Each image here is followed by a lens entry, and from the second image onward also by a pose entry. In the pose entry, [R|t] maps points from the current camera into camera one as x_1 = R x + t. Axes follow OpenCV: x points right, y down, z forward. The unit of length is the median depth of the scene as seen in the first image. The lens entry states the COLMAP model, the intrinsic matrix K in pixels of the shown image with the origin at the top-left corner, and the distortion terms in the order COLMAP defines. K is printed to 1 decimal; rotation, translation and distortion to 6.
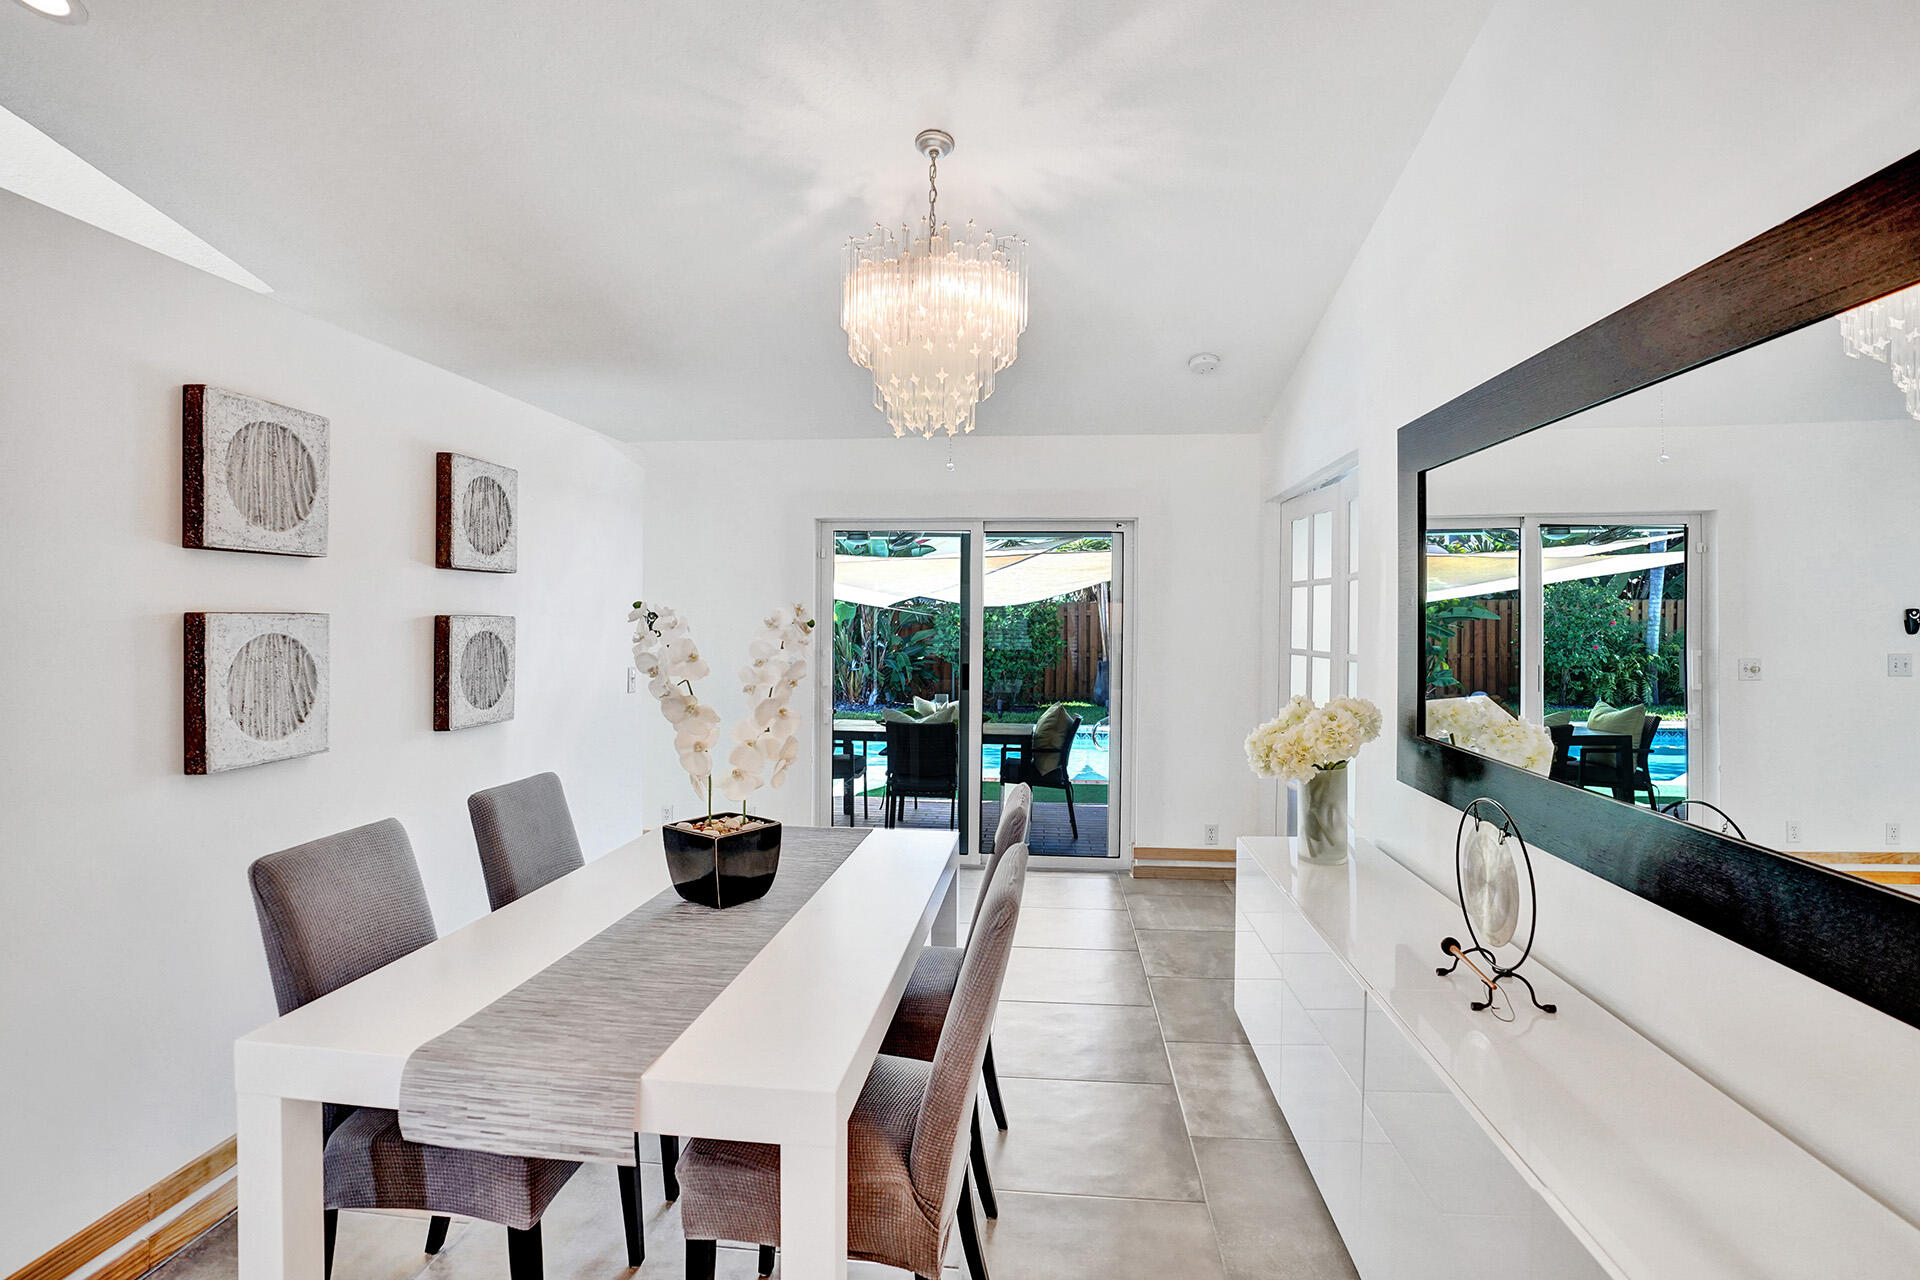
lens RADIAL K [[919.4, 0, 994.0], [0, 919.4, 620.0], [0, 0, 1]] dist [-0.075436, 0.040120]
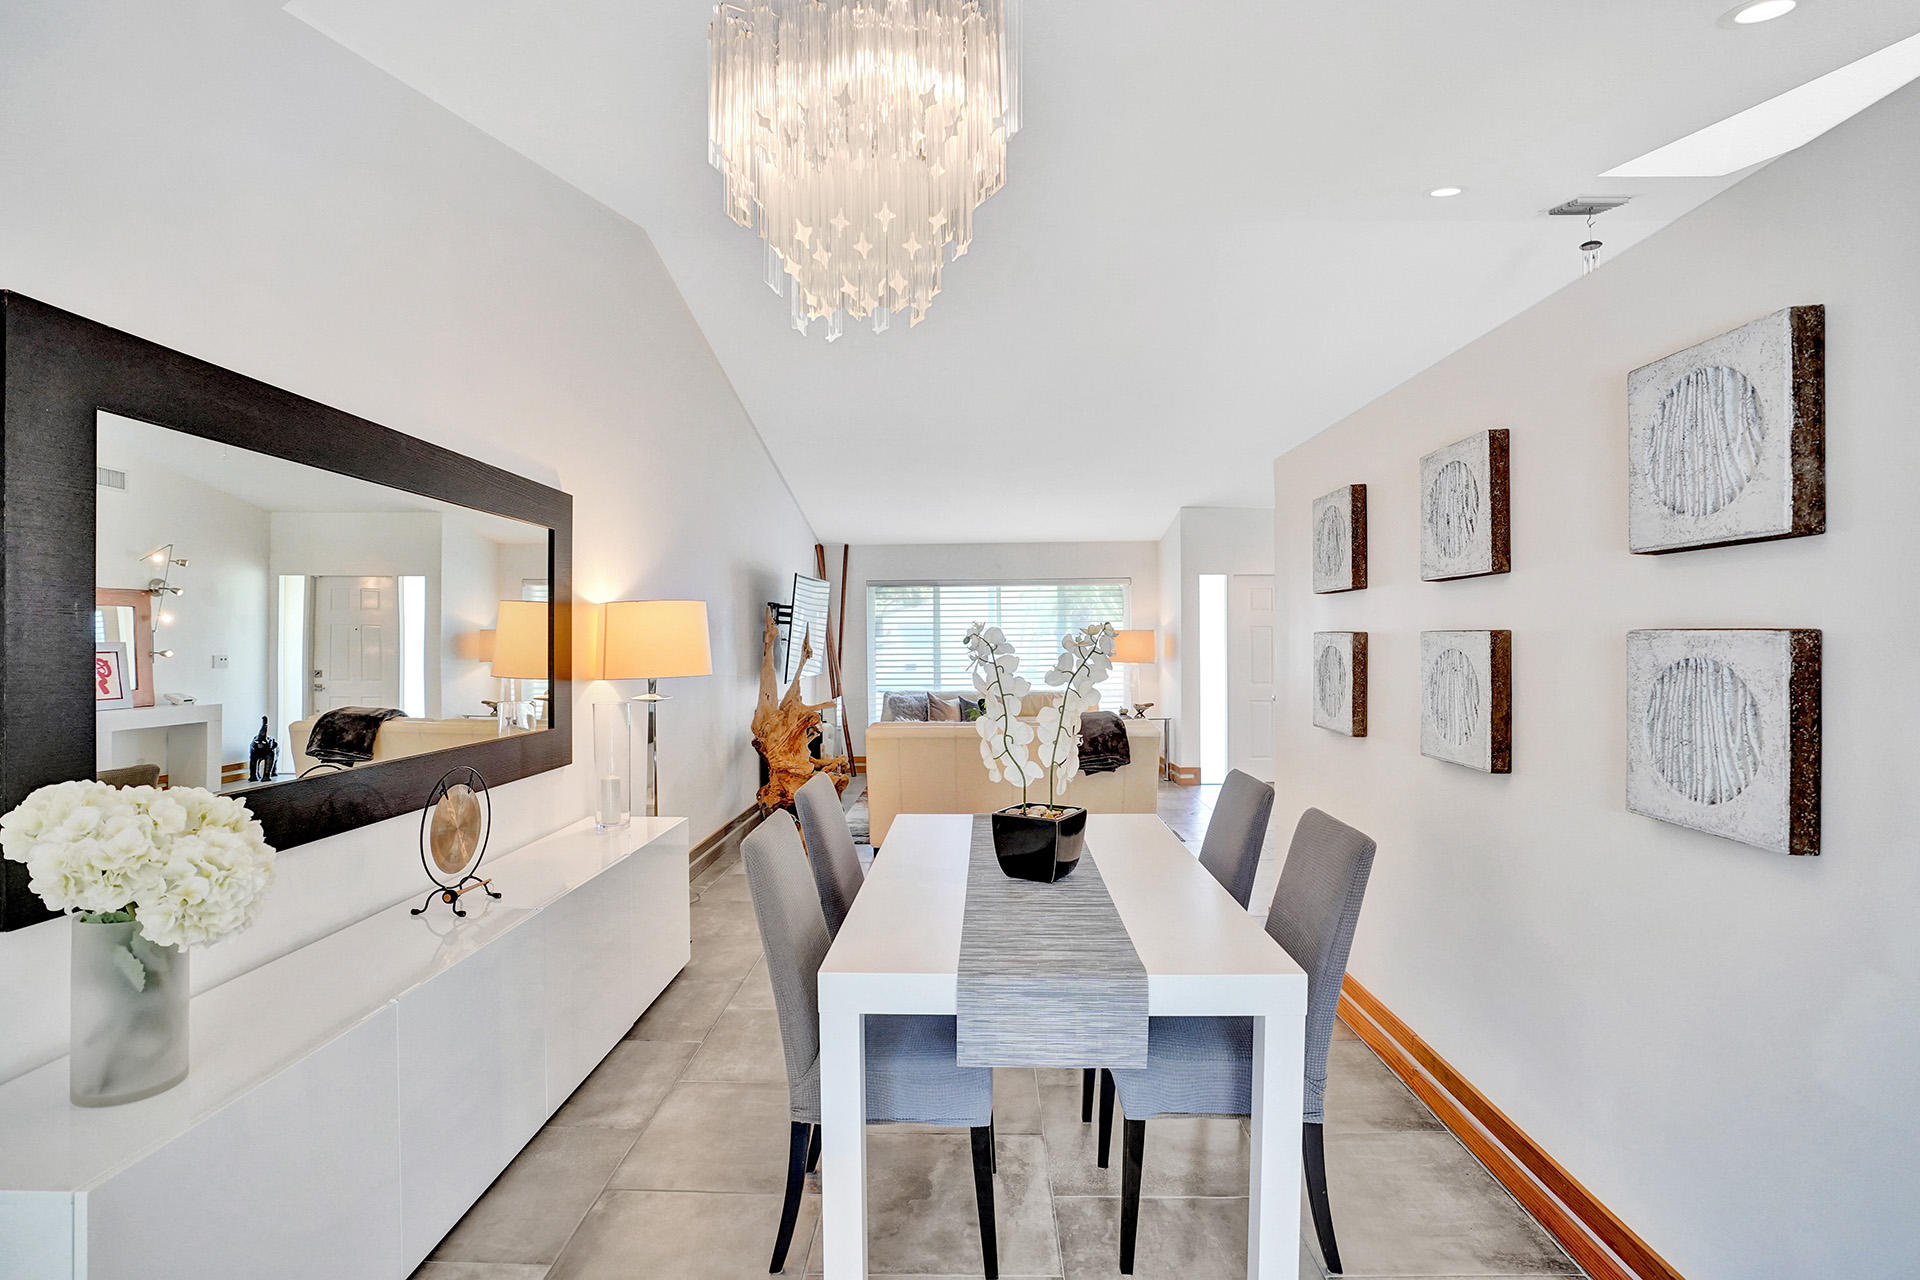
lens RADIAL K [[884.0, 0, 936.3], [0, 884.0, 641.3], [0, 0, 1]] dist [-0.032614, 0.000578]
pose [[-0.999867, -0.003105, -0.016014, -0.121997], [-0.003170, 0.999987, 0.004038, 0.002028], [0.016002, 0.004088, -0.999864, 1.810950]]
